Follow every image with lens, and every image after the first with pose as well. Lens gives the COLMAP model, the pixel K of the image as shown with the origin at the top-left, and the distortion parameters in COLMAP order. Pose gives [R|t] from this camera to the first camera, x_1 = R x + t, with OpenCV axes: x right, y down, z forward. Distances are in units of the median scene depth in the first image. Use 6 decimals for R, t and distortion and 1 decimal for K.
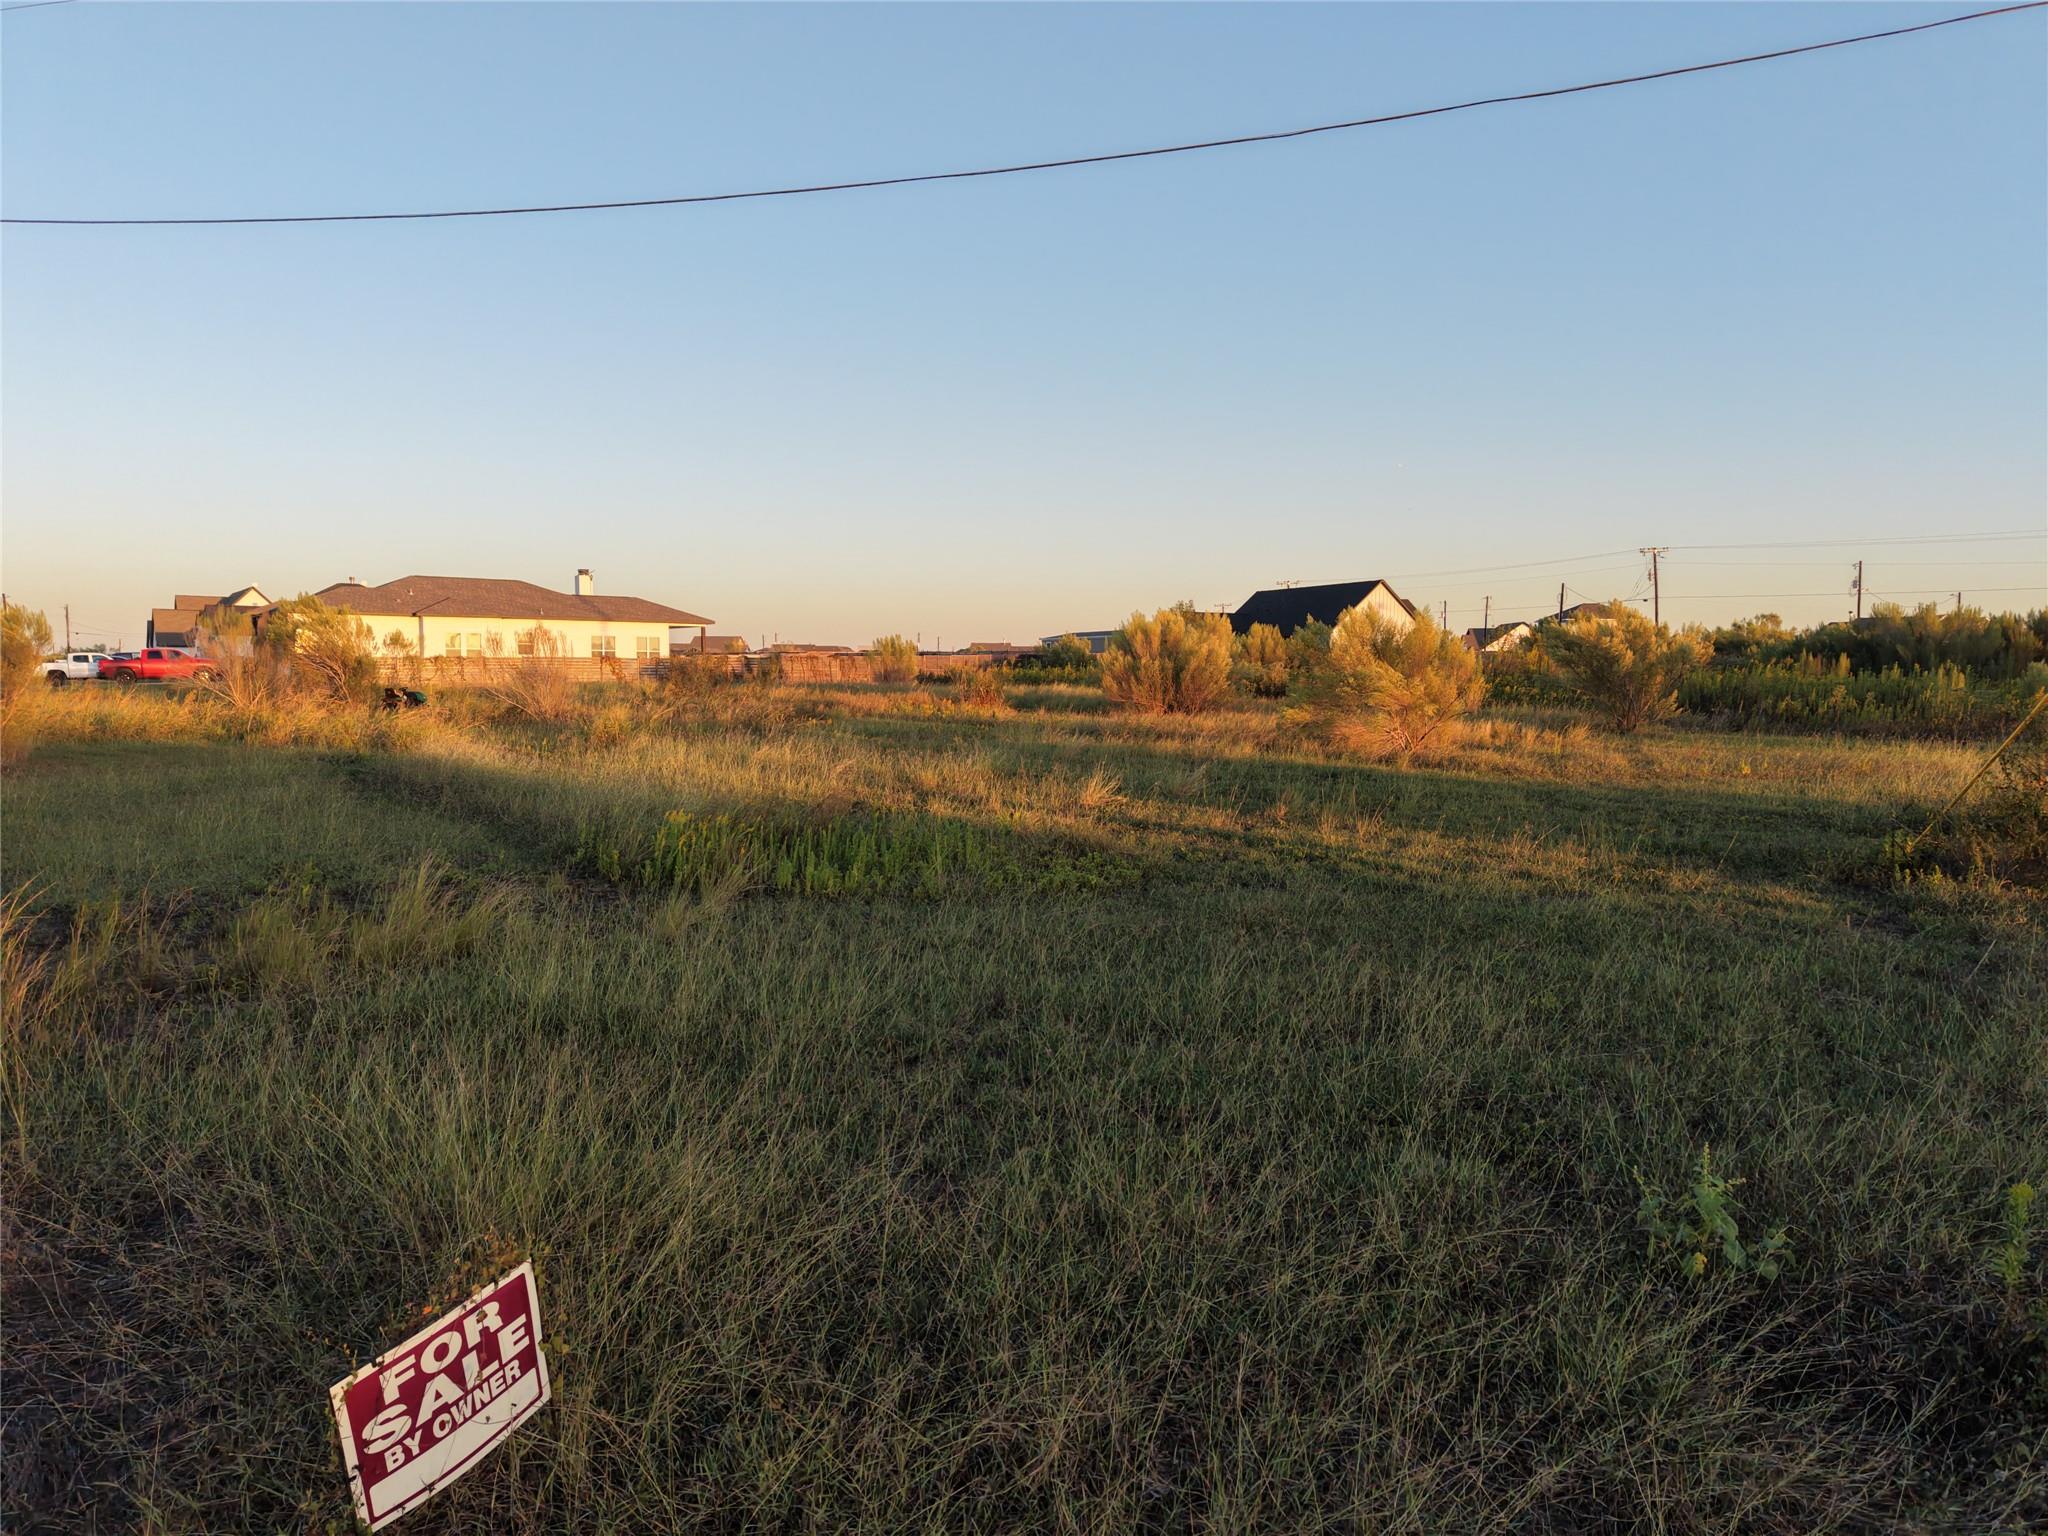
lens RADIAL K [[1365.9, 0, 1026.0], [0, 1365.9, 772.5], [0, 0, 1]] dist [0.026942, -0.023342]
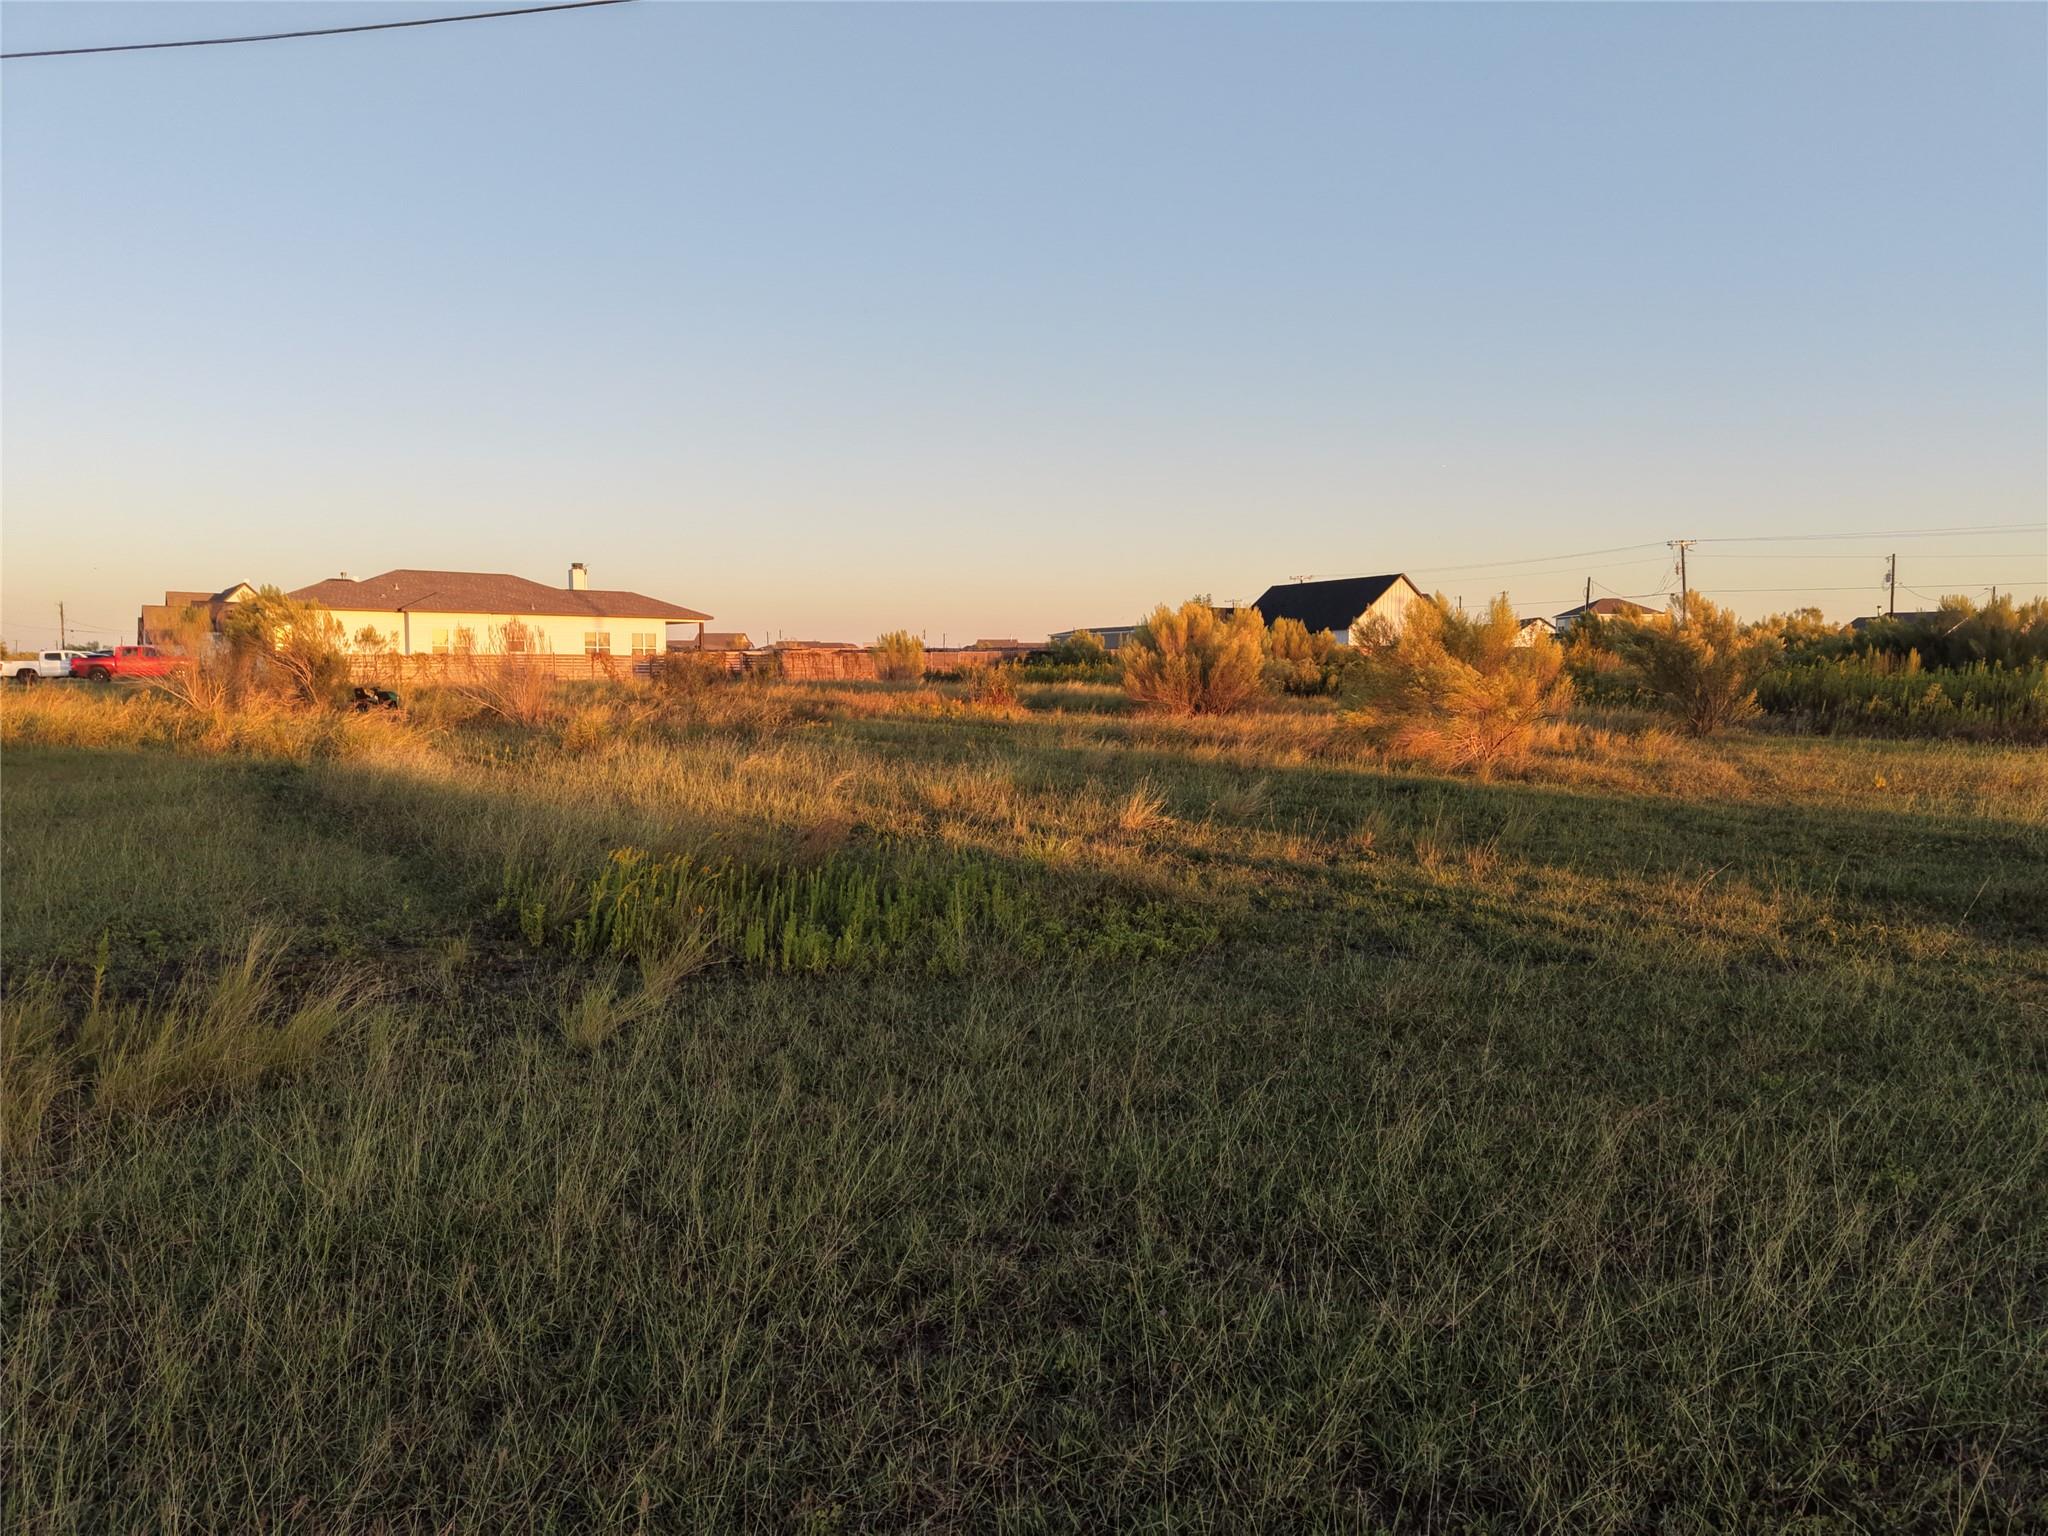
lens RADIAL K [[1365.9, 0, 1024.1], [0, 1365.9, 764.6], [0, 0, 1]] dist [0.026942, -0.023342]
pose [[0.999985, -0.000712, -0.005412, -0.010538], [0.000694, 0.999994, -0.003352, -0.008799], [0.005414, 0.003348, 0.999980, 0.106135]]
